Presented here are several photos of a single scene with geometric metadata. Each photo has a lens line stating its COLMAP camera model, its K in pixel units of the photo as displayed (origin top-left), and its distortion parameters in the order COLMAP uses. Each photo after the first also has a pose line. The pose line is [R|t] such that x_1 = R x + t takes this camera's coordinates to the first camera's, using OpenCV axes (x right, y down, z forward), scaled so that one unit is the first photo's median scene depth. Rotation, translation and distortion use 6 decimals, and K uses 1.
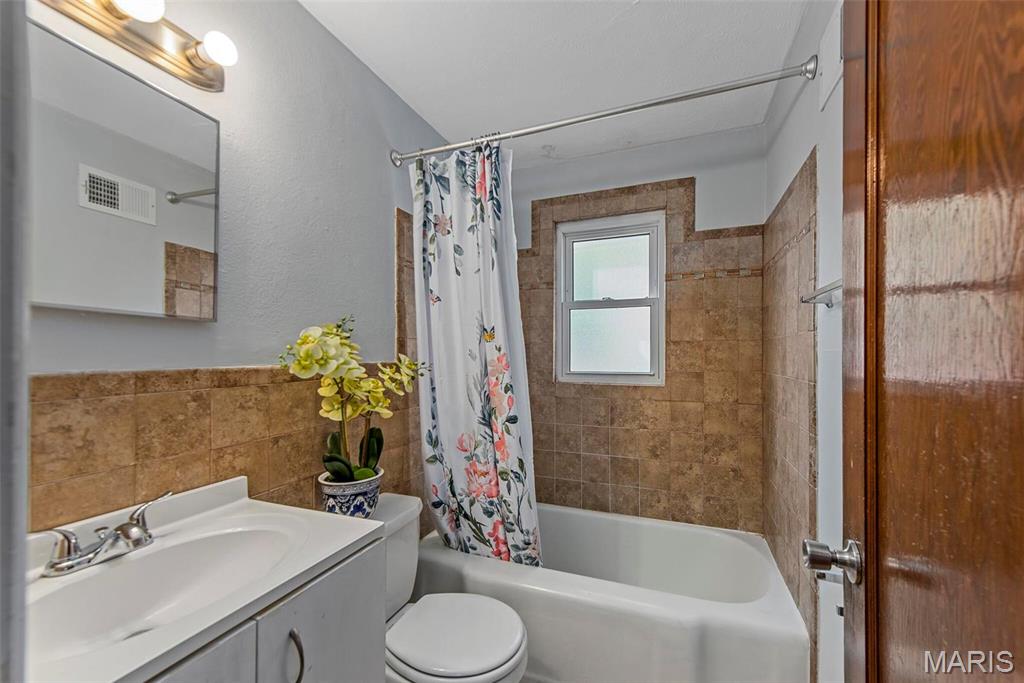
lens RADIAL K [[409.0, 0, 528.7], [0, 409.0, 354.6], [0, 0, 1]] dist [0.016857, -0.003629]
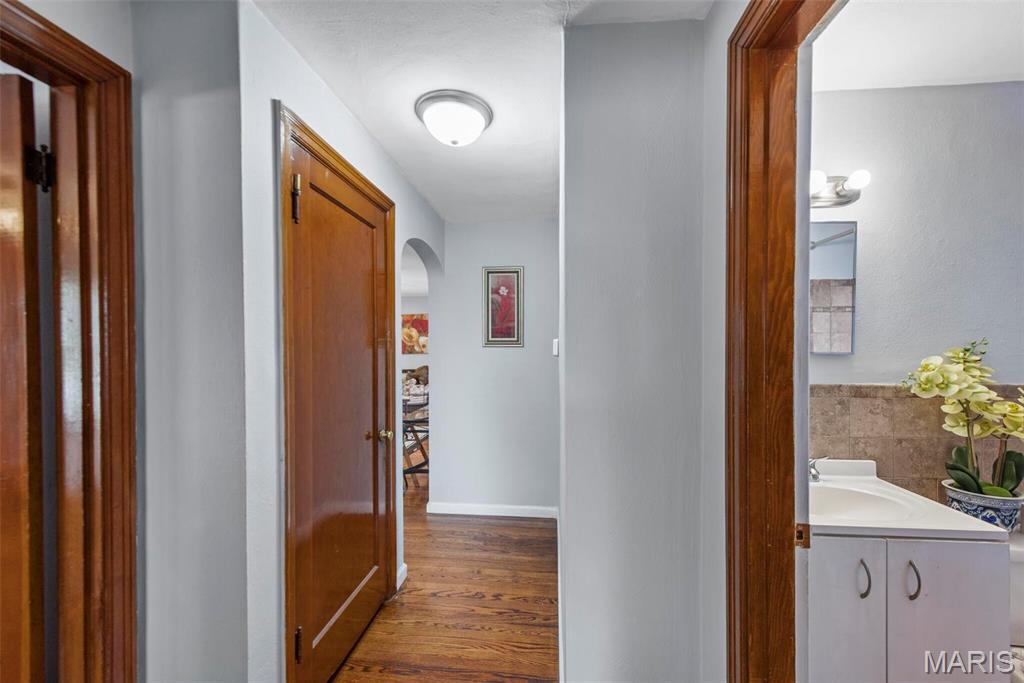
lens RADIAL K [[409.0, 0, 516.0], [0, 409.0, 347.5], [0, 0, 1]] dist [0.016857, -0.003629]
pose [[0.266579, 0.001486, -0.963812, 0.320349], [0.000300, 0.999999, 0.001625, -0.089453], [0.963813, -0.000722, 0.266578, -0.511791]]
